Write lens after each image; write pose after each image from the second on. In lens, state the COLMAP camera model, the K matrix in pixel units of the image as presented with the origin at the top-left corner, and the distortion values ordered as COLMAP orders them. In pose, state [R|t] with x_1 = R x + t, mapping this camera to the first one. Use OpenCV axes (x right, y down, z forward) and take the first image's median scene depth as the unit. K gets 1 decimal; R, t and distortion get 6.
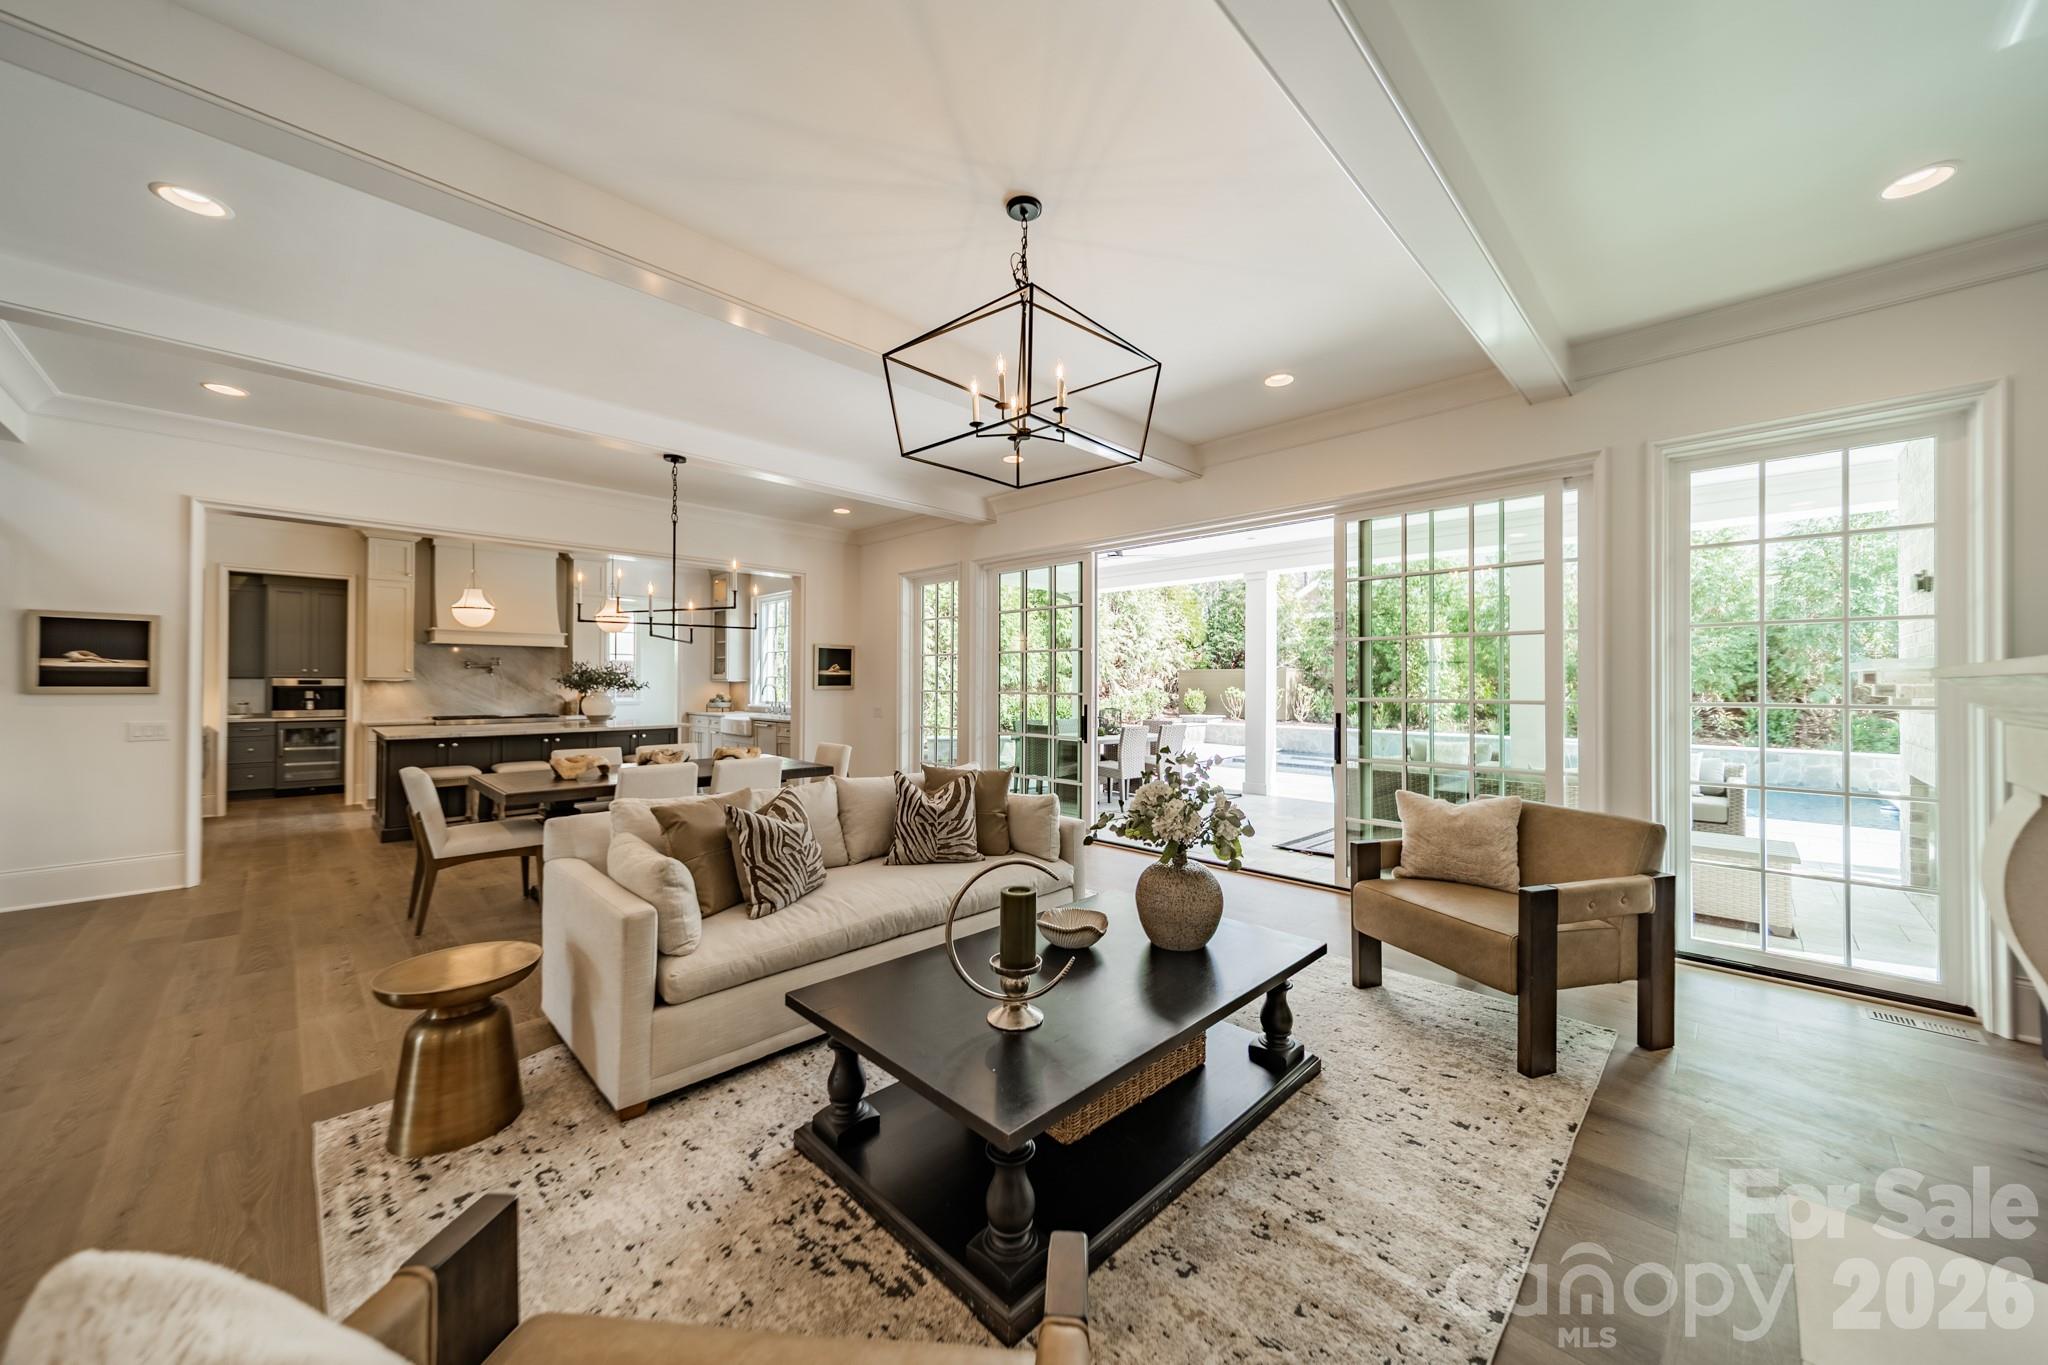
lens RADIAL K [[726.7, 0, 1033.4], [0, 726.7, 679.2], [0, 0, 1]] dist [0.006370, -0.000177]
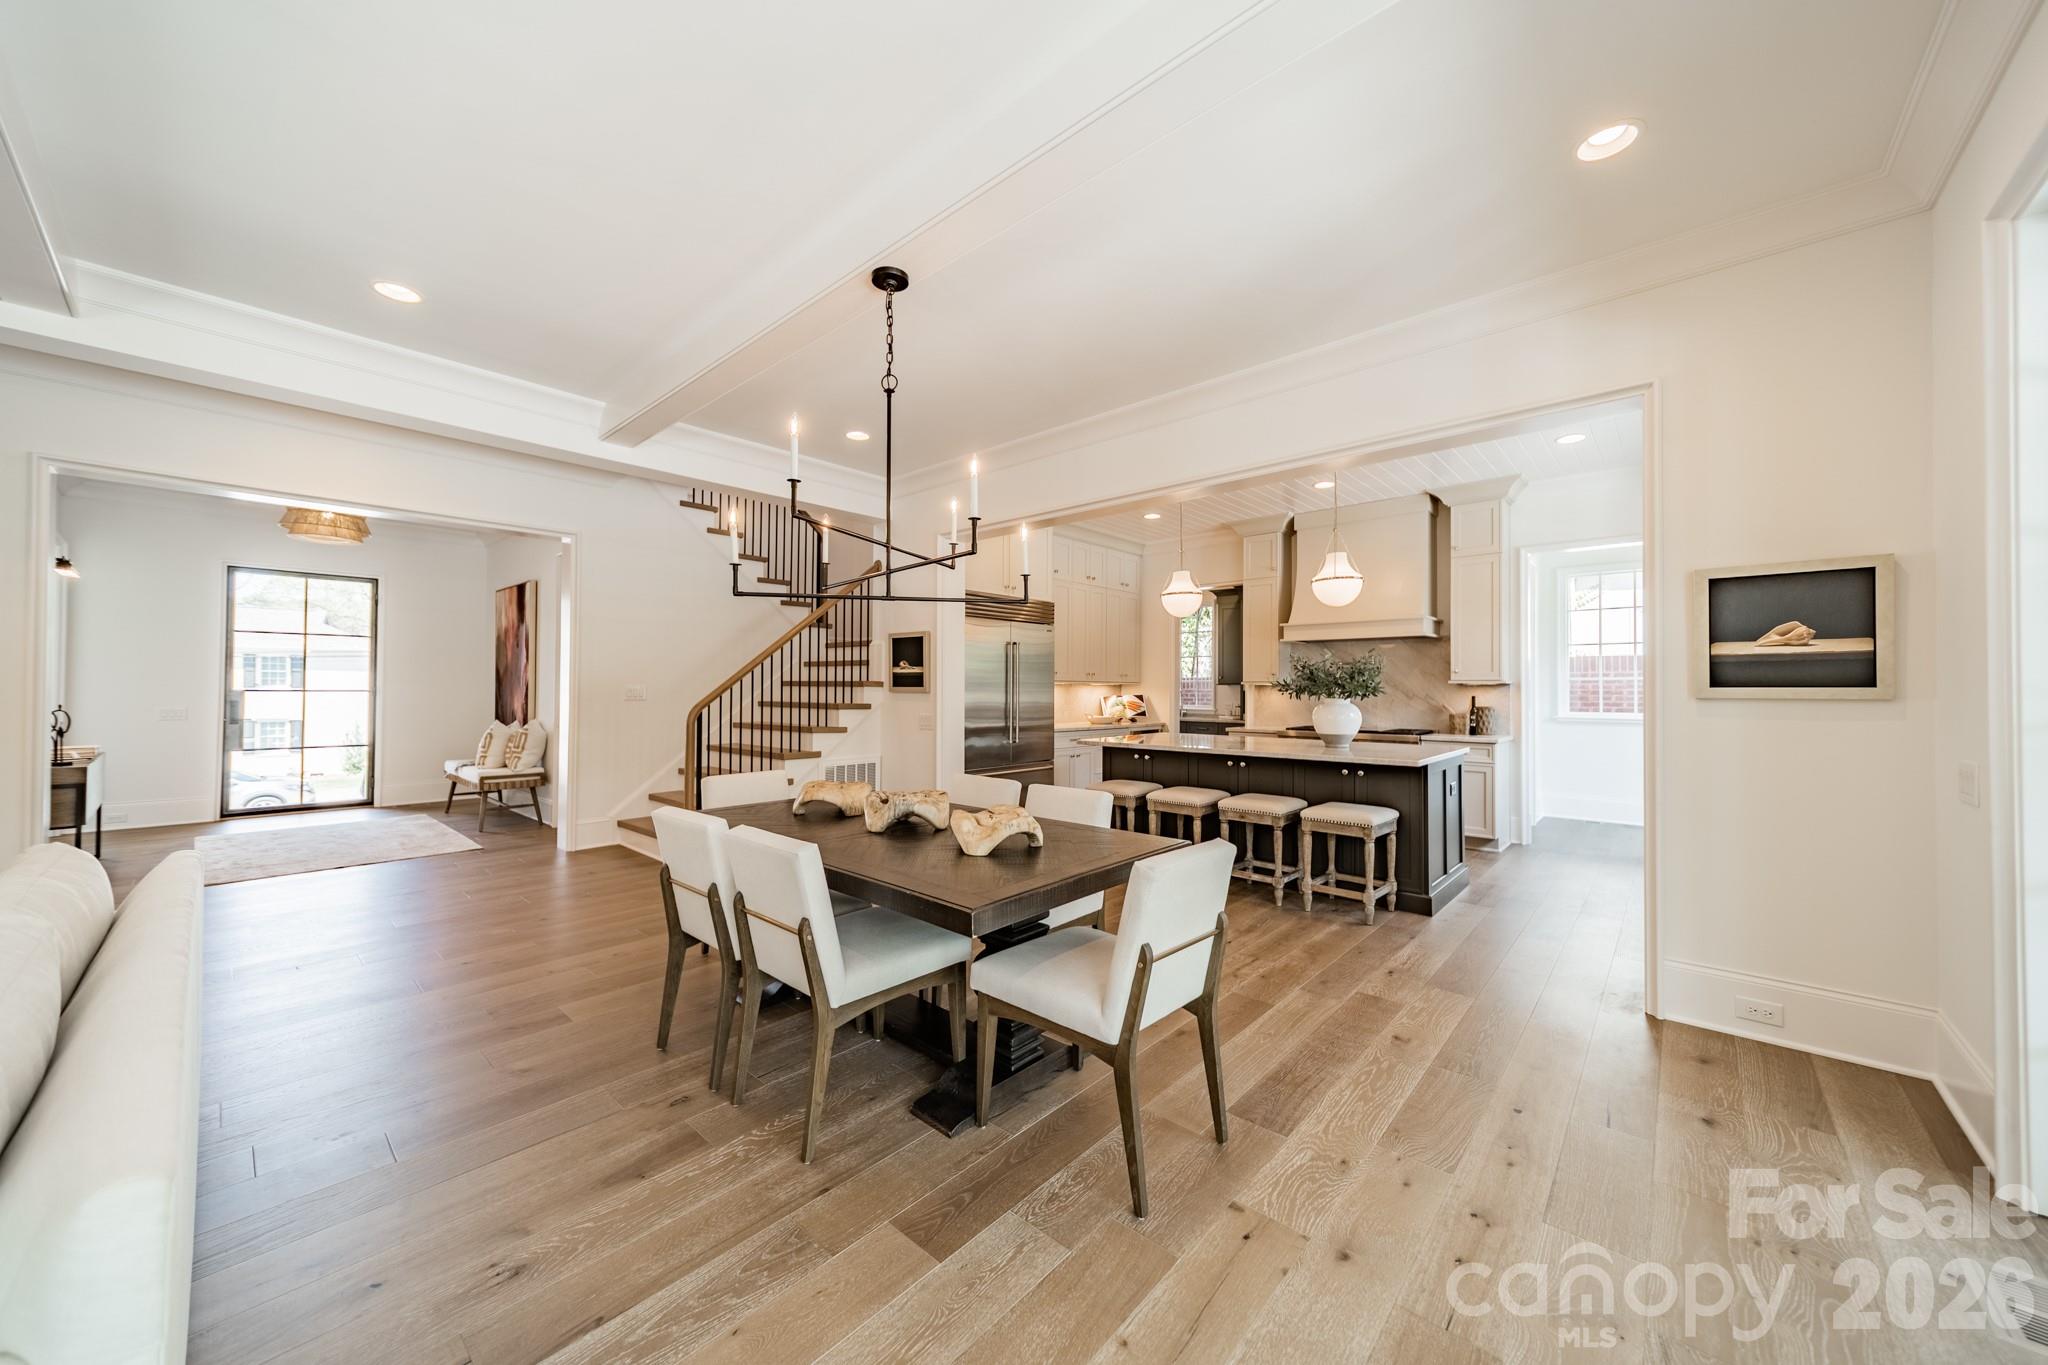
lens RADIAL K [[726.7, 0, 1025.3], [0, 726.7, 675.6], [0, 0, 1]] dist [0.006370, -0.000177]
pose [[0.030243, -0.022430, -0.999291, 0.103225], [0.000497, 0.999748, -0.022425, 0.025885], [0.999542, 0.000182, 0.030246, 1.612943]]
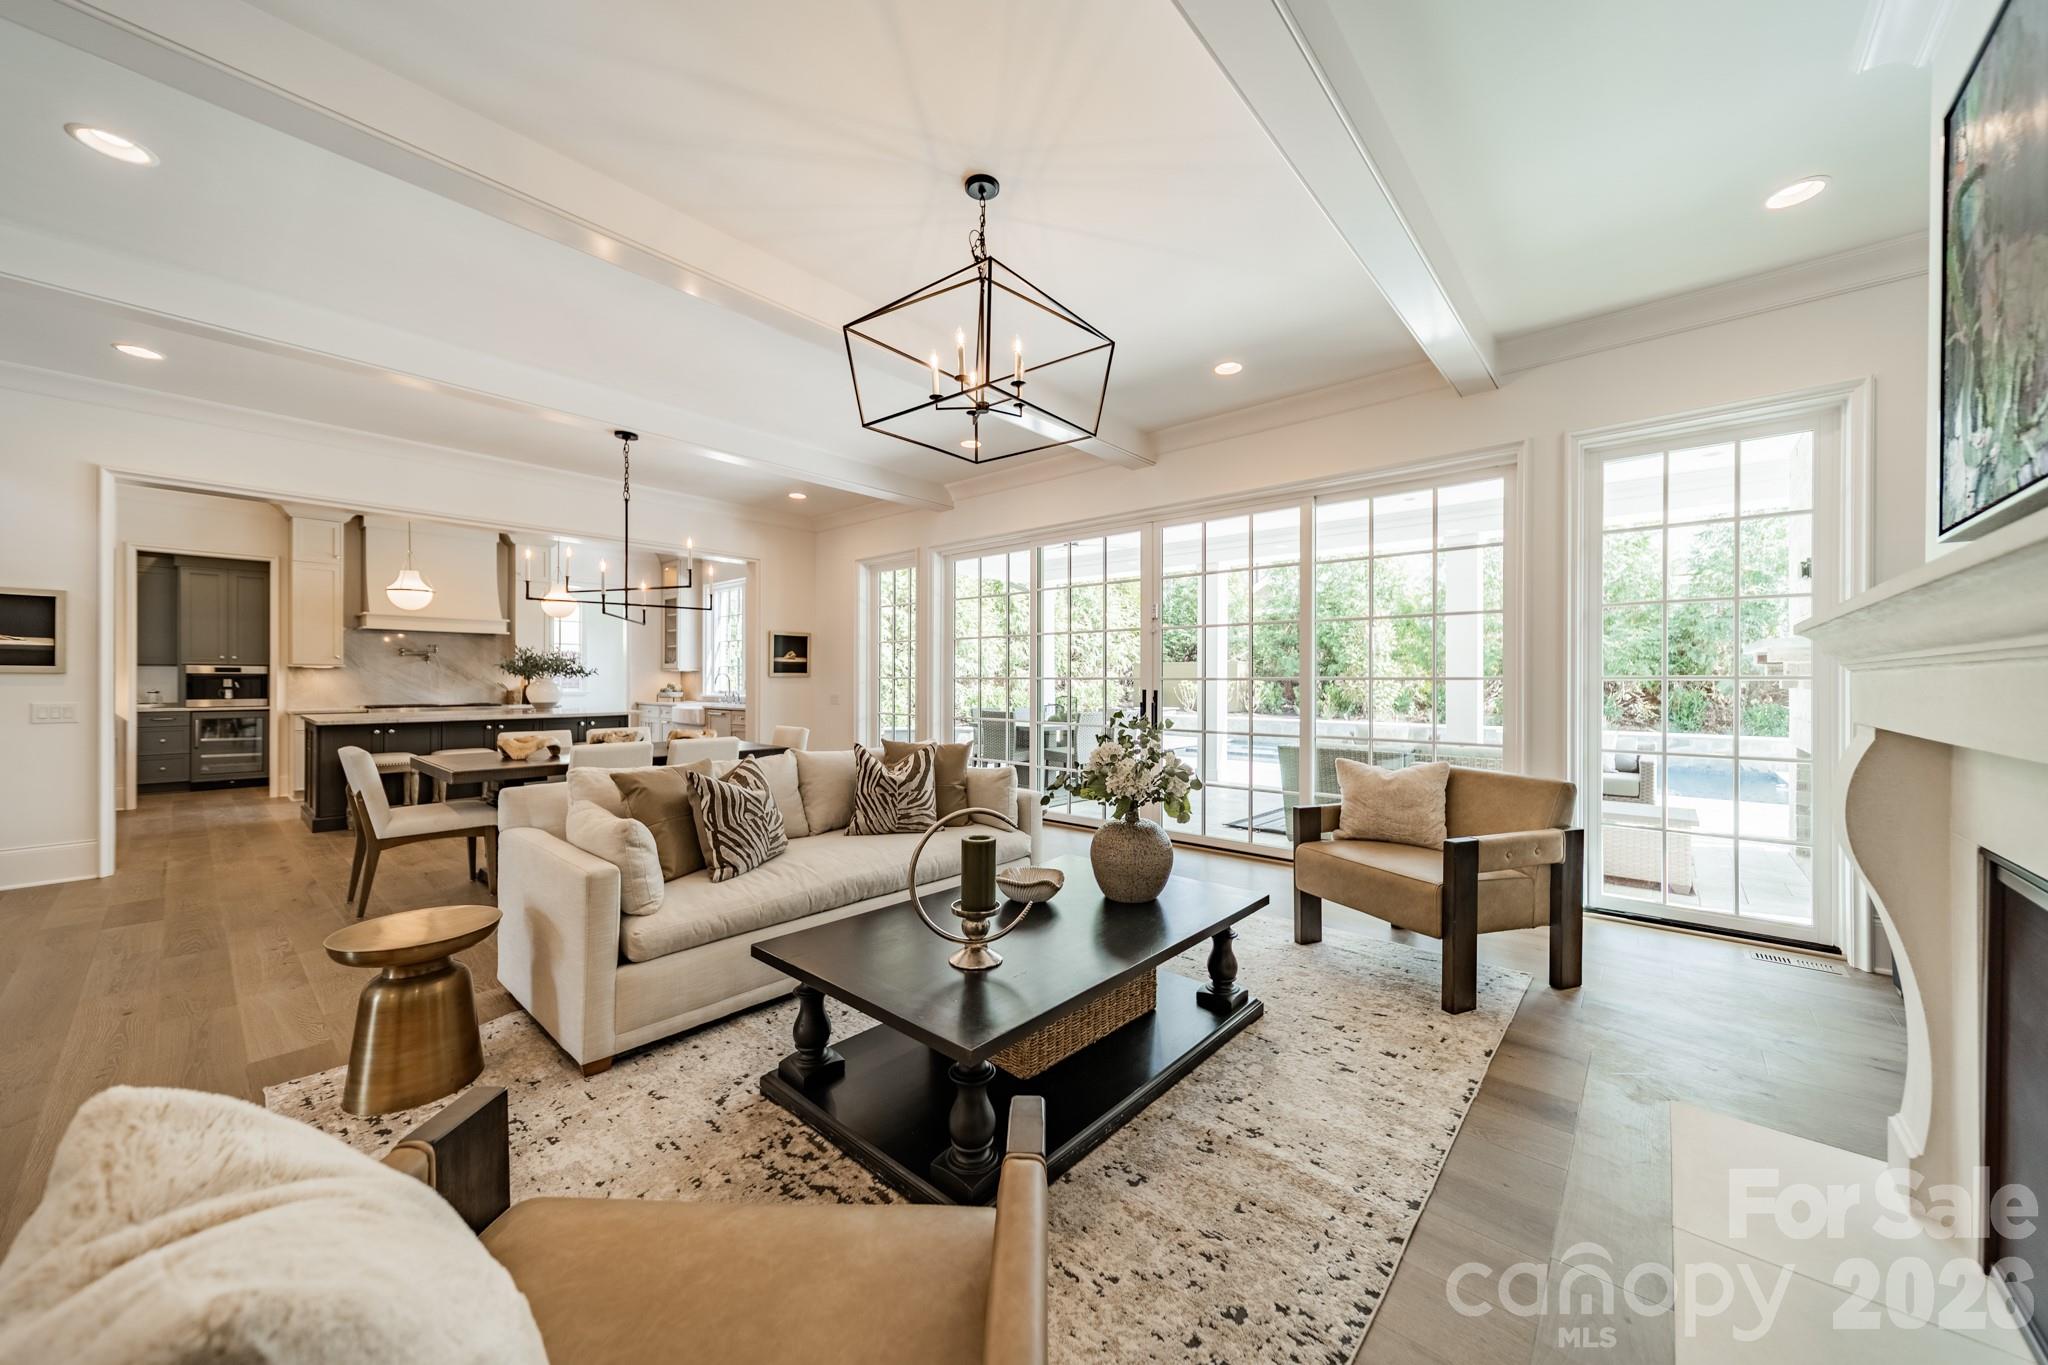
lens RADIAL K [[726.7, 0, 1032.1], [0, 726.7, 683.7], [0, 0, 1]] dist [0.006370, -0.000177]
pose [[0.998322, -0.001281, 0.057894, -0.002621], [0.000725, 0.999953, 0.009621, 0.035388], [-0.057904, -0.009563, 0.998276, -0.028932]]
